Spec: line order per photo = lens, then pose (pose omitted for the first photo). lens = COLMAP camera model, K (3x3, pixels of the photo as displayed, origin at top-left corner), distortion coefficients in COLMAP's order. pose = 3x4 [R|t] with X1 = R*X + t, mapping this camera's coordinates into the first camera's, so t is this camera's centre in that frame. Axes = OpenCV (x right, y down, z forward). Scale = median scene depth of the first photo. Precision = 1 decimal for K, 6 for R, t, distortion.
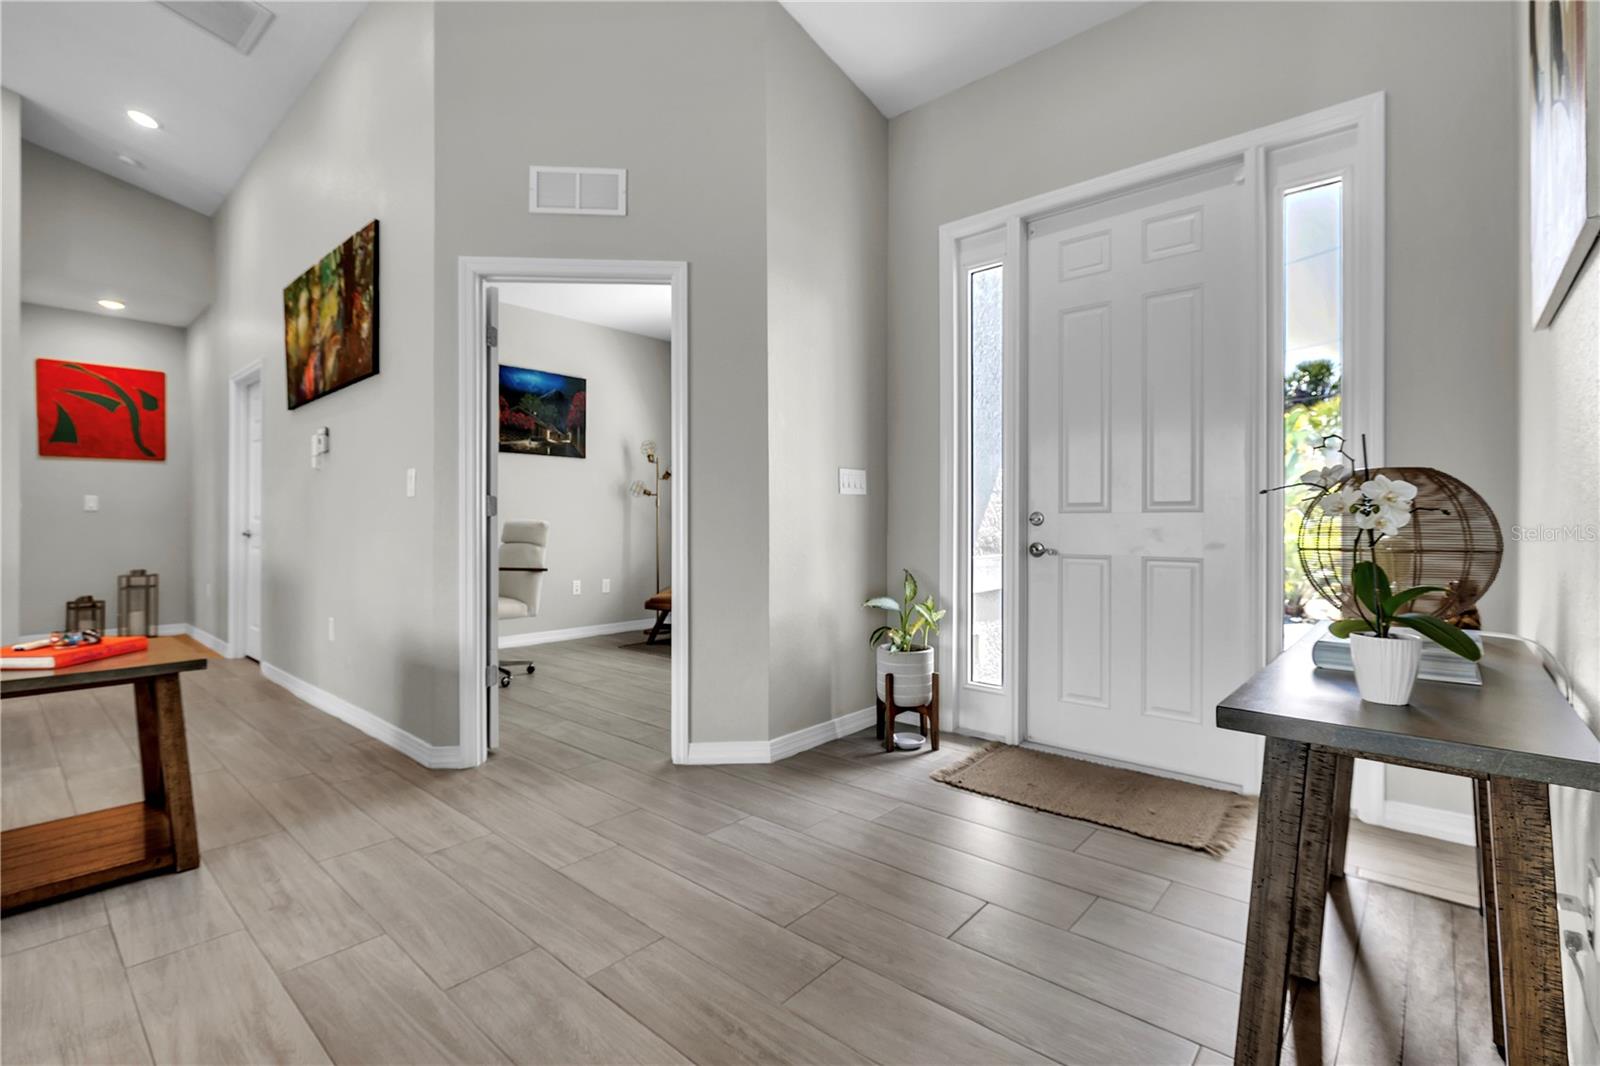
lens RADIAL K [[713.9, 0, 800.0], [0, 713.9, 533.0], [0, 0, 1]] dist [0.000601, 0.000117]
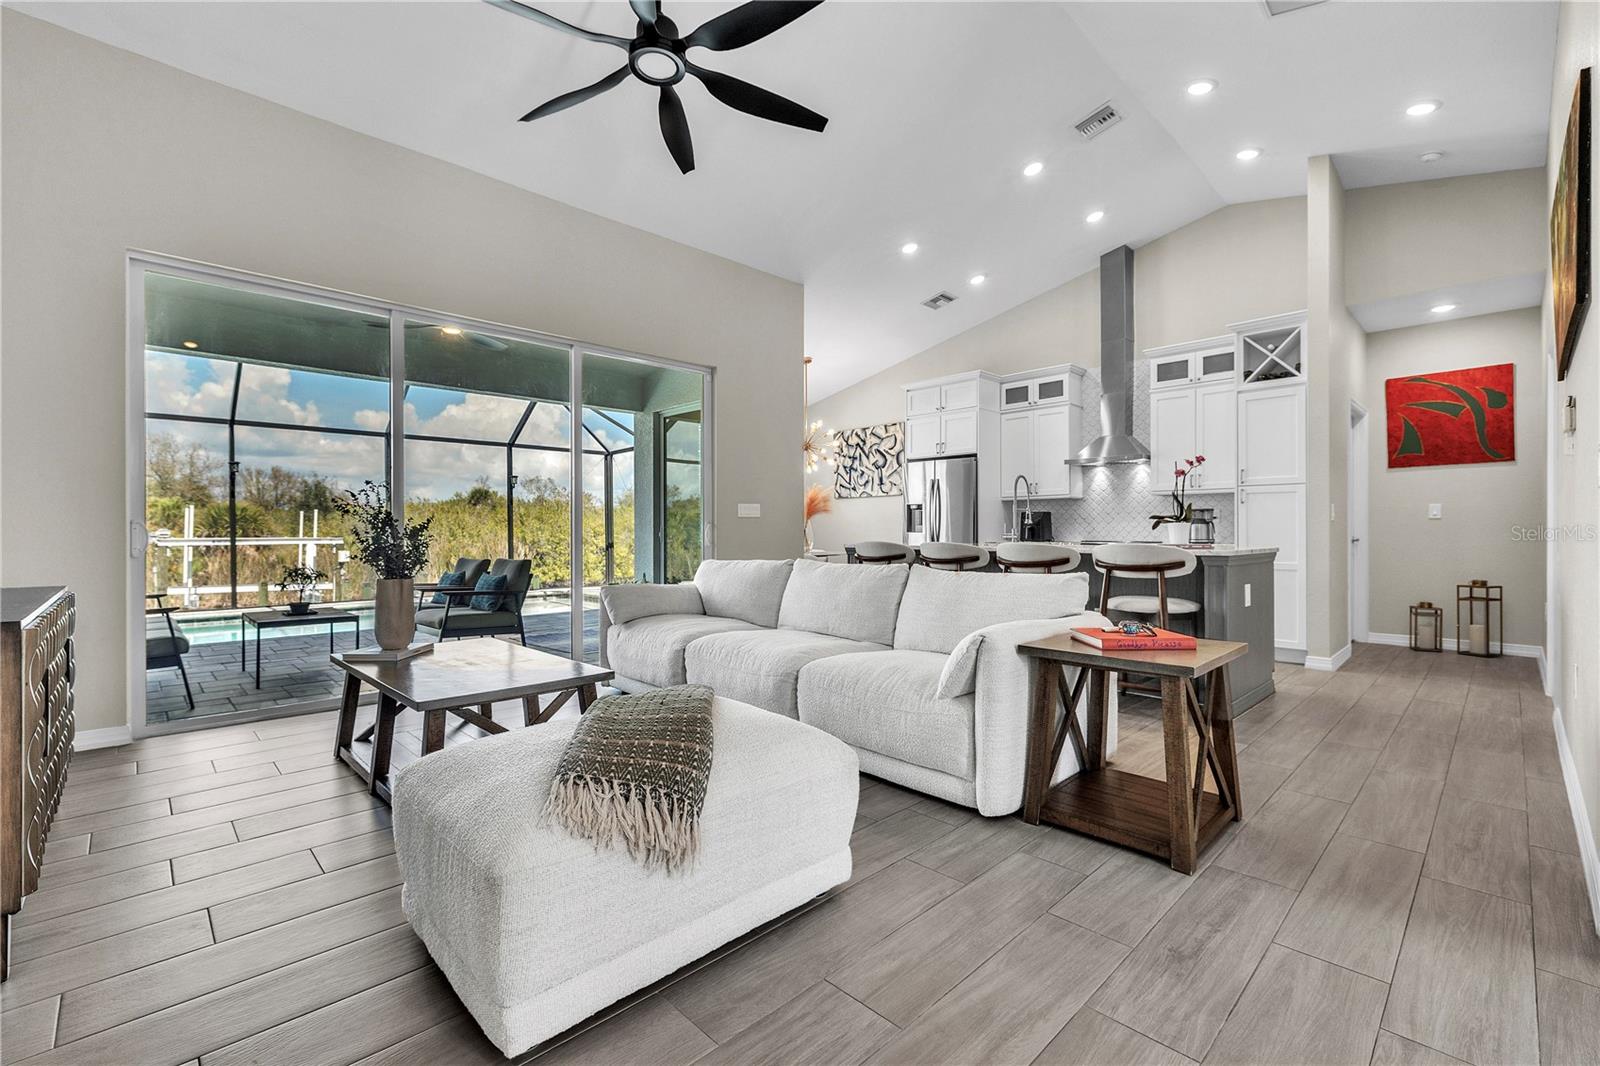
lens RADIAL K [[691.4, 0, 800.0], [0, 691.4, 533.0], [0, 0, 1]] dist [0.001801, 0.000215]
pose [[-0.086574, 0.002083, -0.996243, 0.067976], [-0.012979, 0.999911, 0.003218, -0.002311], [0.996161, 0.013209, -0.086539, 0.215609]]
